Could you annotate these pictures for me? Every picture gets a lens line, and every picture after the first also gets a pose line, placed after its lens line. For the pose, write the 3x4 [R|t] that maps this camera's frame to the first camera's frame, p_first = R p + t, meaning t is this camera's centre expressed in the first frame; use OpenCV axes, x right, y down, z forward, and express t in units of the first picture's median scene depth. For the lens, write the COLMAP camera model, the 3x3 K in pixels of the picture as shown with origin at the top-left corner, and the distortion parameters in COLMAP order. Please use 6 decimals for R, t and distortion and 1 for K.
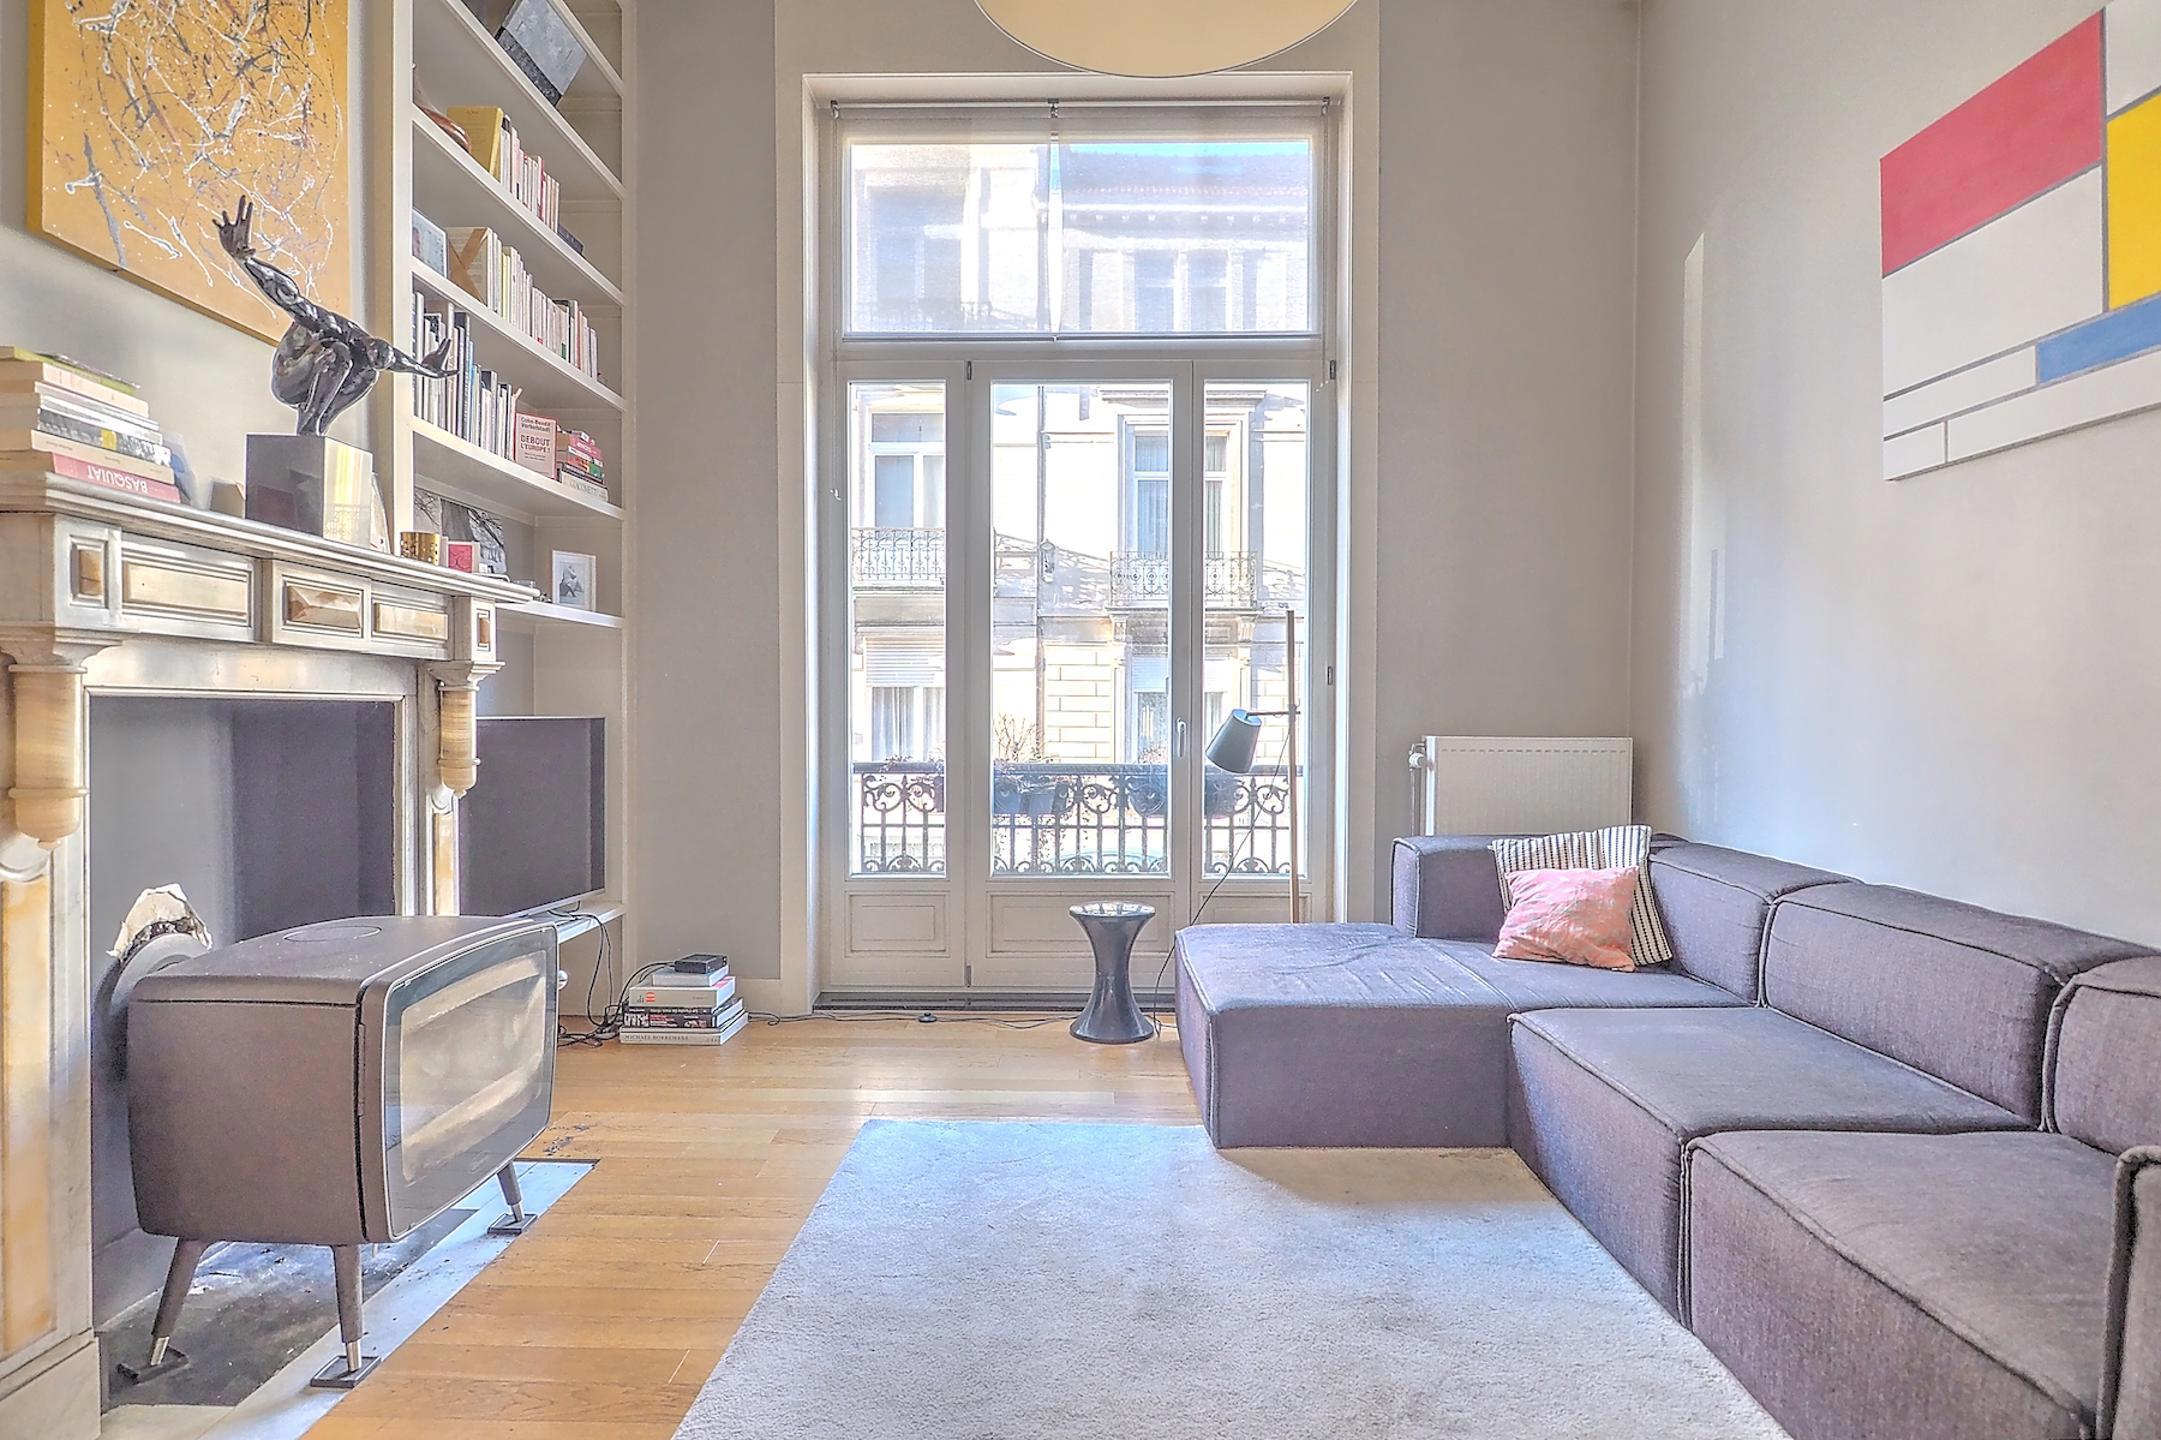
lens RADIAL K [[1181.6, 0, 1069.9], [0, 1181.6, 725.1], [0, 0, 1]] dist [-0.001567, -0.001364]
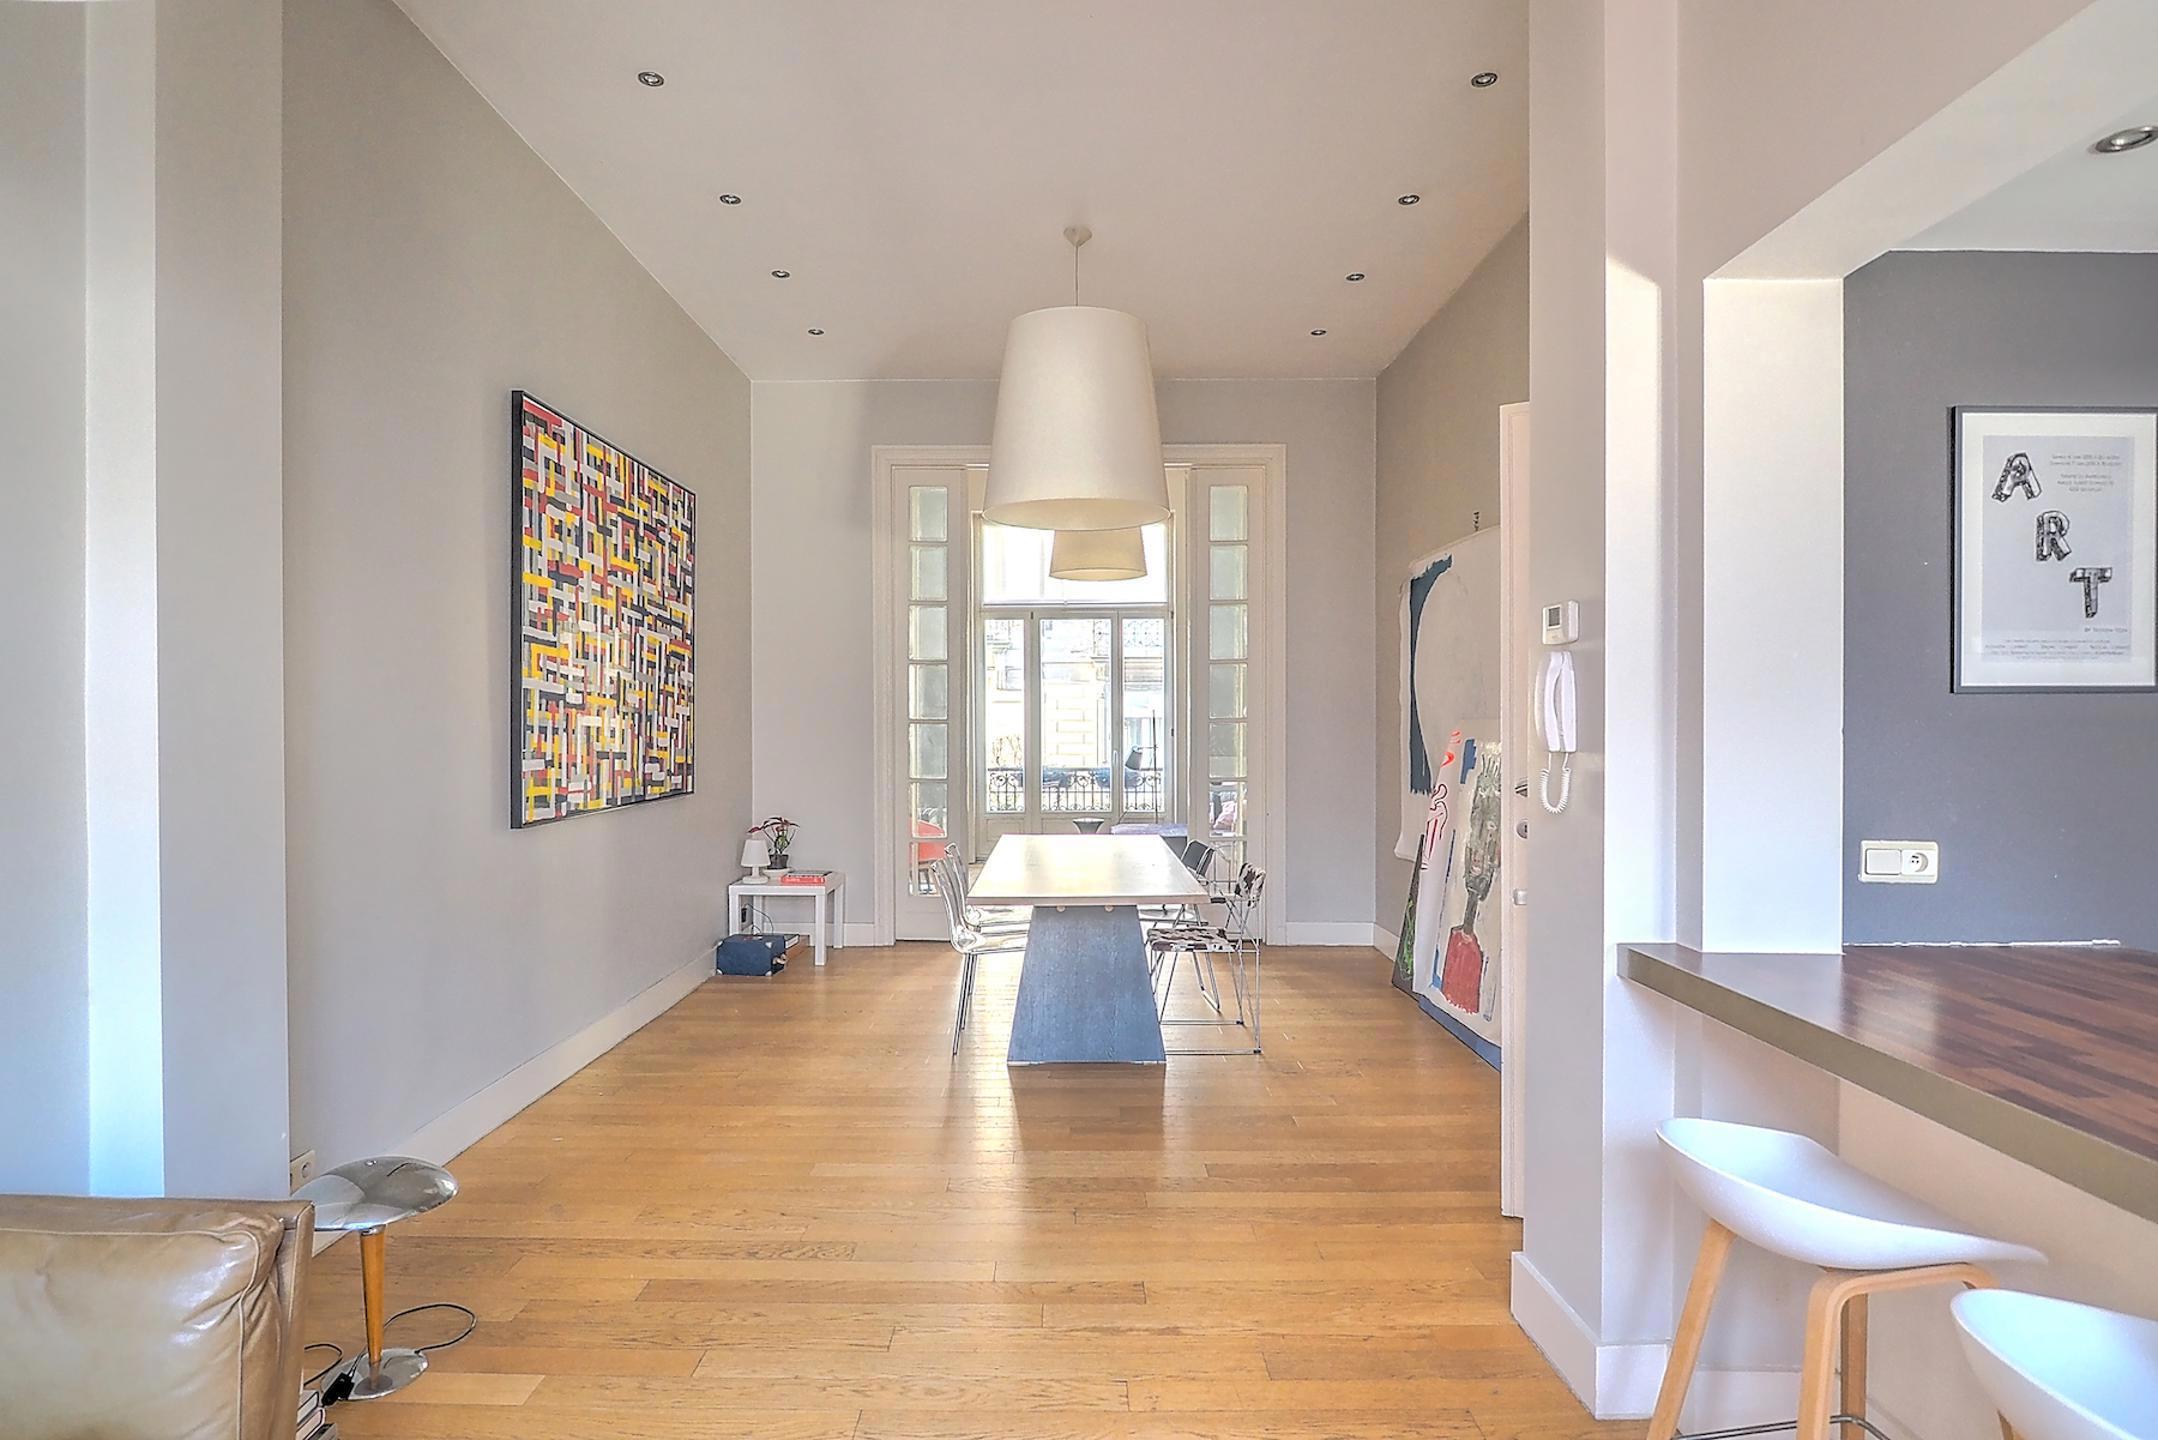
lens RADIAL K [[1180.0, 0, 1068.0], [0, 1180.0, 724.4], [0, 0, 1]] dist [-0.001567, -0.001364]
pose [[0.999958, -0.006090, 0.006869, -0.026312], [0.006156, 0.999934, -0.009693, -0.036869], [-0.006809, 0.009734, 0.999929, -1.596951]]
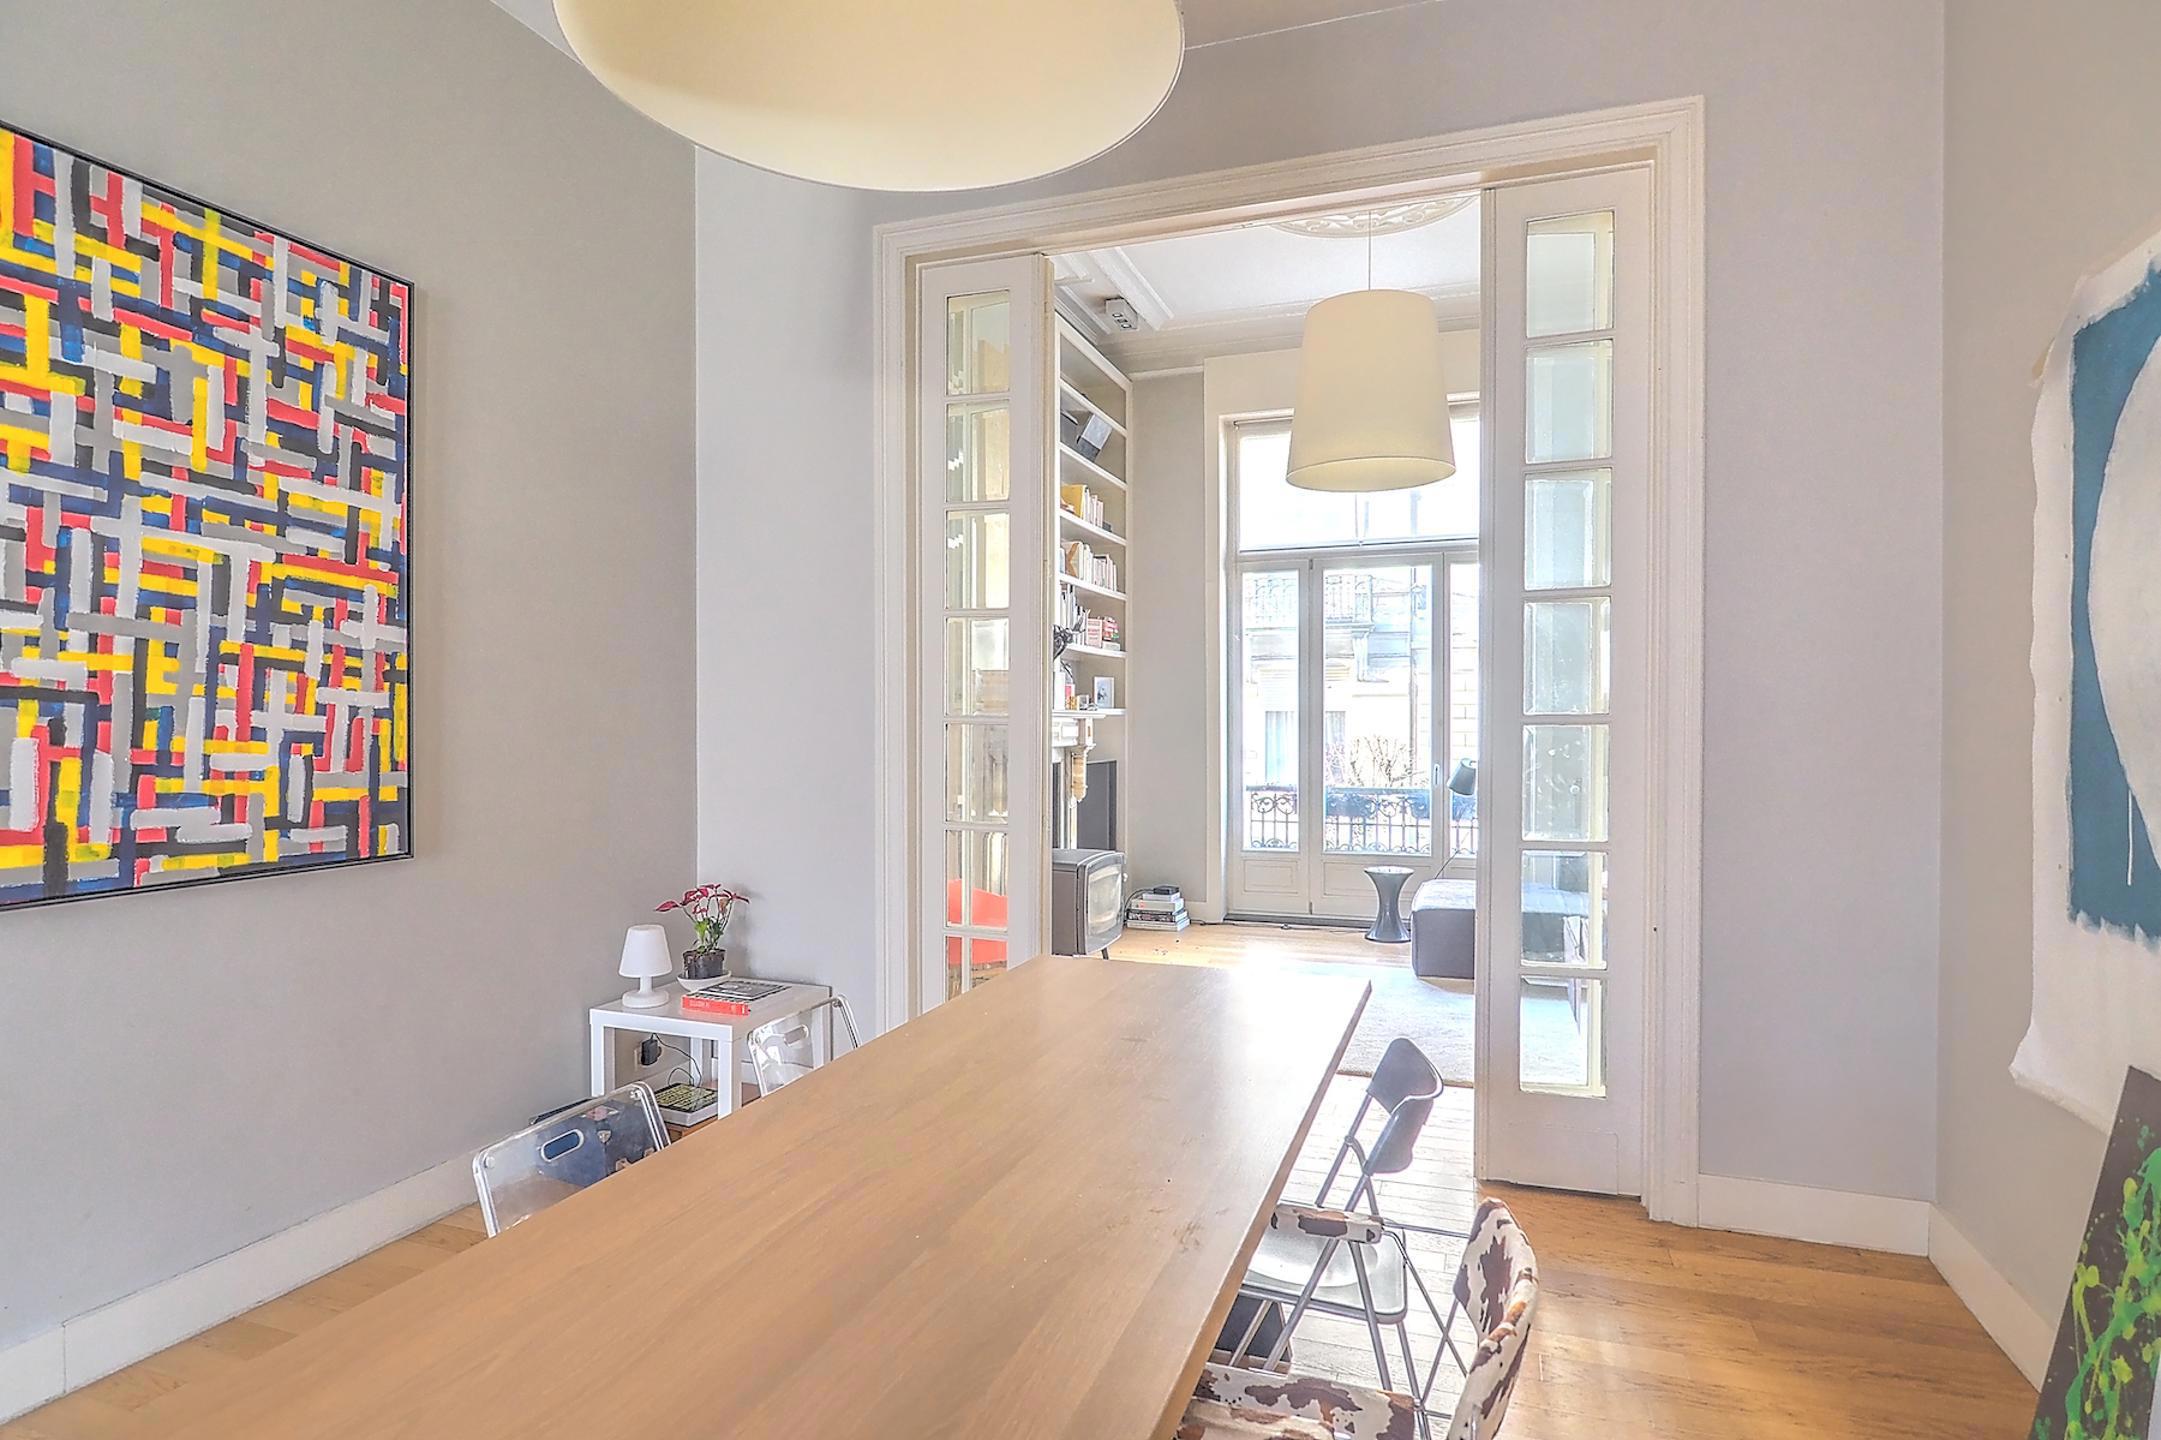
lens RADIAL K [[1181.6, 0, 1079.9], [0, 1181.6, 729.4], [0, 0, 1]] dist [-0.001567, -0.001364]
pose [[0.947505, -0.001342, -0.319739, 0.153867], [0.000201, 0.999993, -0.003602, -0.047804], [0.319741, 0.003349, 0.947499, -0.790160]]
